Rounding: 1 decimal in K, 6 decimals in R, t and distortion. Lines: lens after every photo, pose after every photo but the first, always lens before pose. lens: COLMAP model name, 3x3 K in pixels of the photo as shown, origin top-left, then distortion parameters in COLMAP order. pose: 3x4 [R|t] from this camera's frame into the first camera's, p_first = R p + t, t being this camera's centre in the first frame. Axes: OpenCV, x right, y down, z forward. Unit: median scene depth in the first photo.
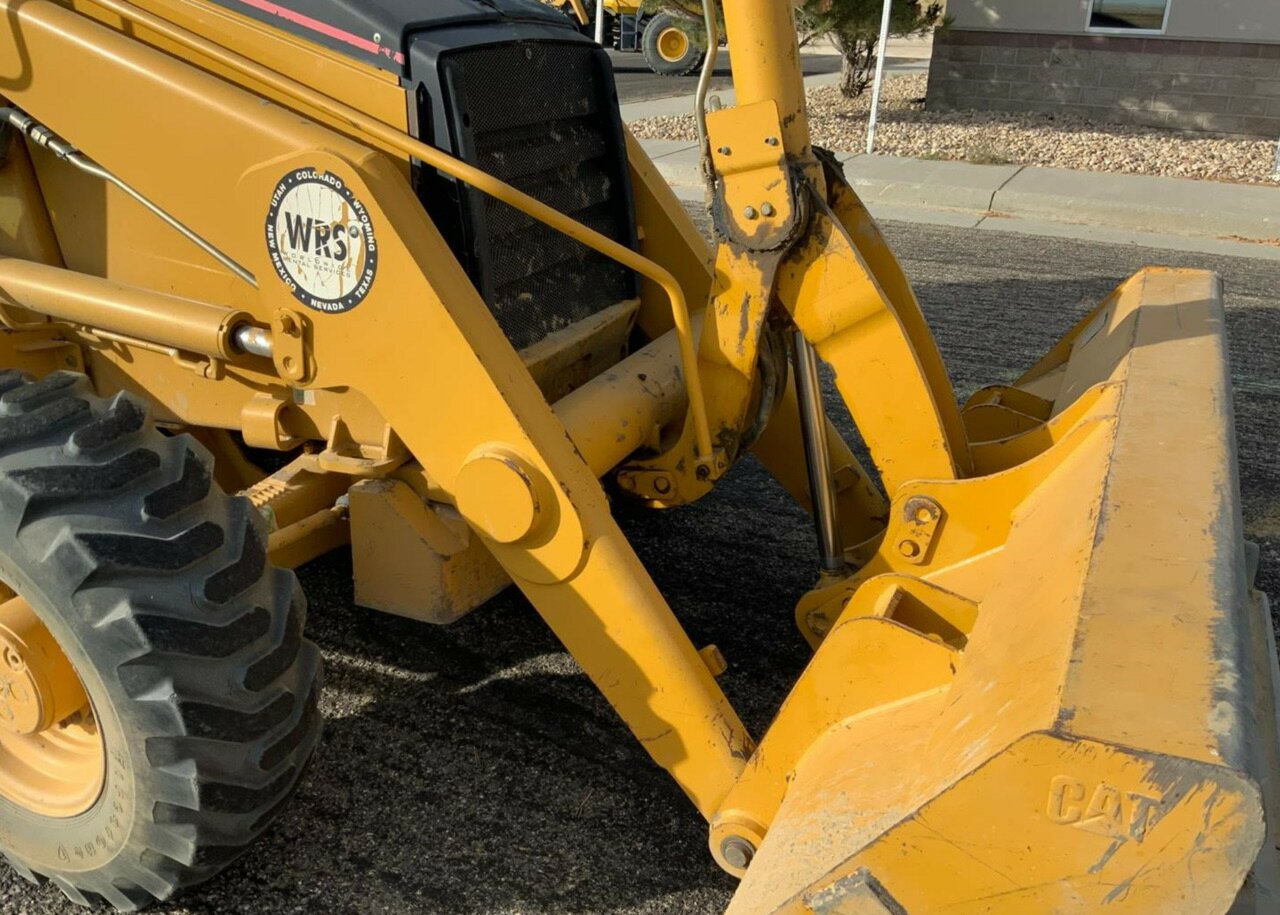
lens RADIAL K [[1099.3, 0, 617.9], [0, 1099.3, 479.1], [0, 0, 1]] dist [0.097224, -0.179486]
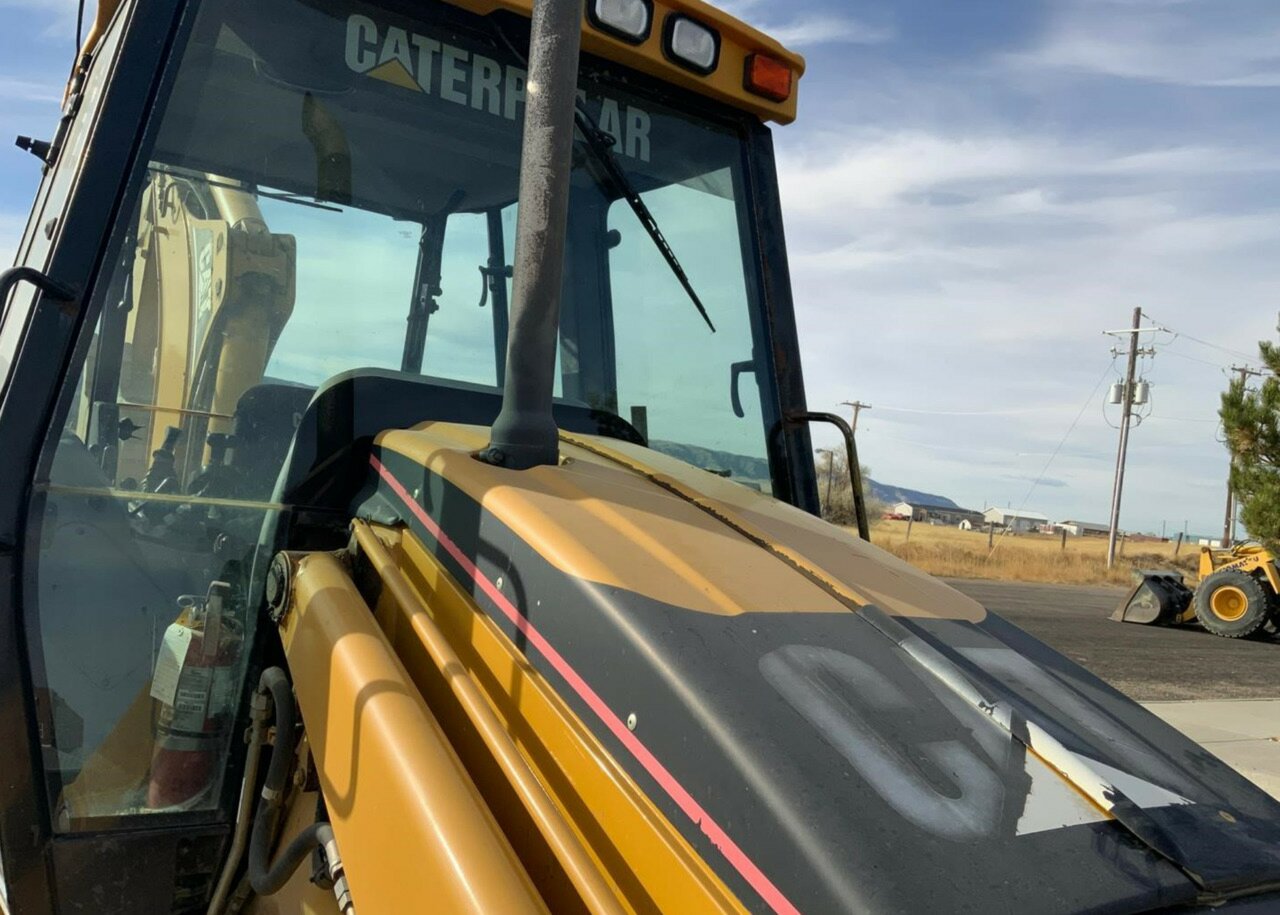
lens RADIAL K [[1099.3, 0, 622.0], [0, 1099.3, 488.2], [0, 0, 1]] dist [0.097224, -0.179486]
pose [[0.843765, 0.071386, -0.531943, -0.081714], [-0.291029, 0.893609, -0.341708, -0.378941], [0.450957, 0.443133, 0.774772, 0.538858]]
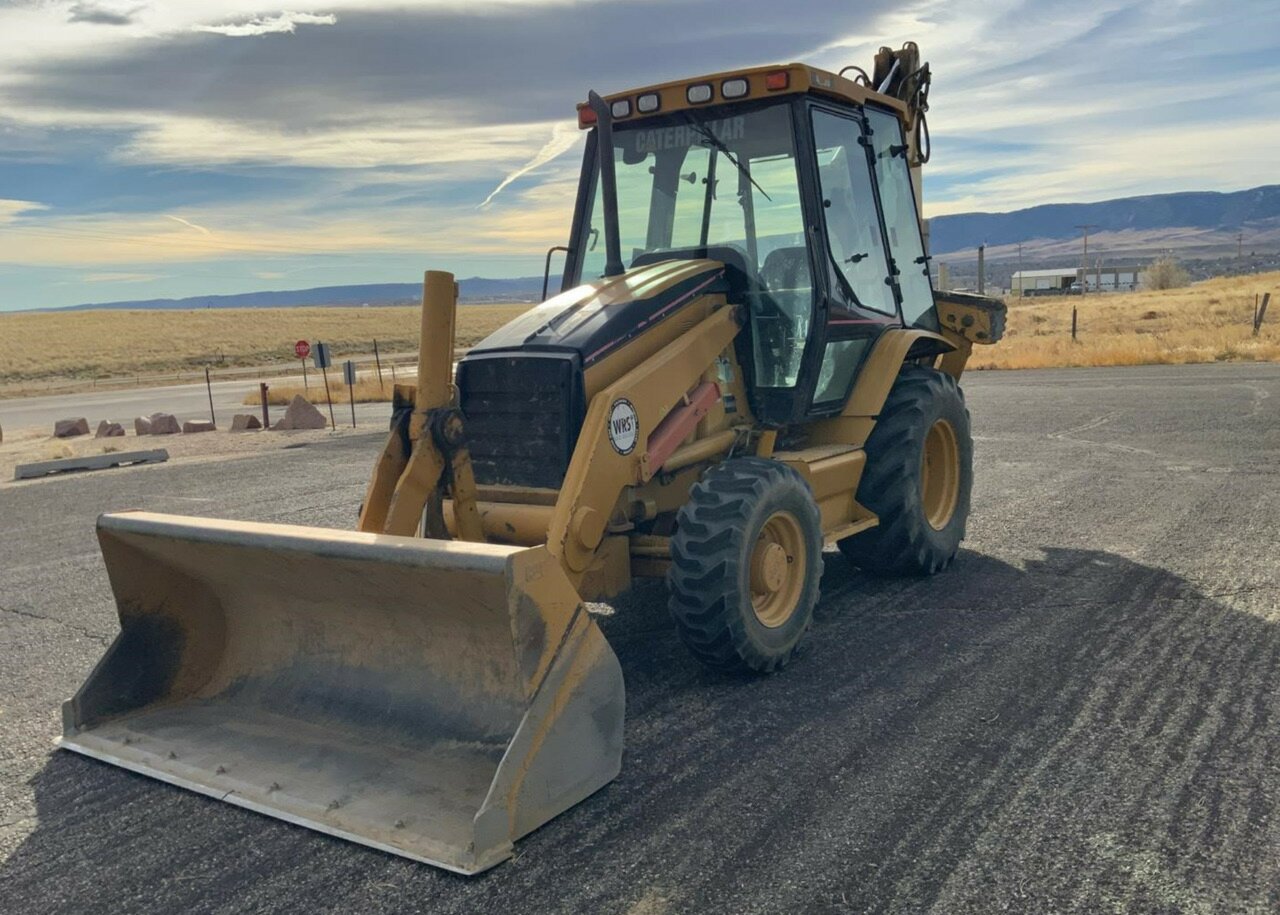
lens RADIAL K [[1099.3, 0, 631.5], [0, 1099.3, 478.2], [0, 0, 1]] dist [0.097224, -0.179486]
pose [[-0.170616, 0.136664, -0.975814, 2.321112], [-0.343250, 0.920058, 0.188871, -0.743666], [0.923618, 0.367172, -0.110067, 1.719611]]
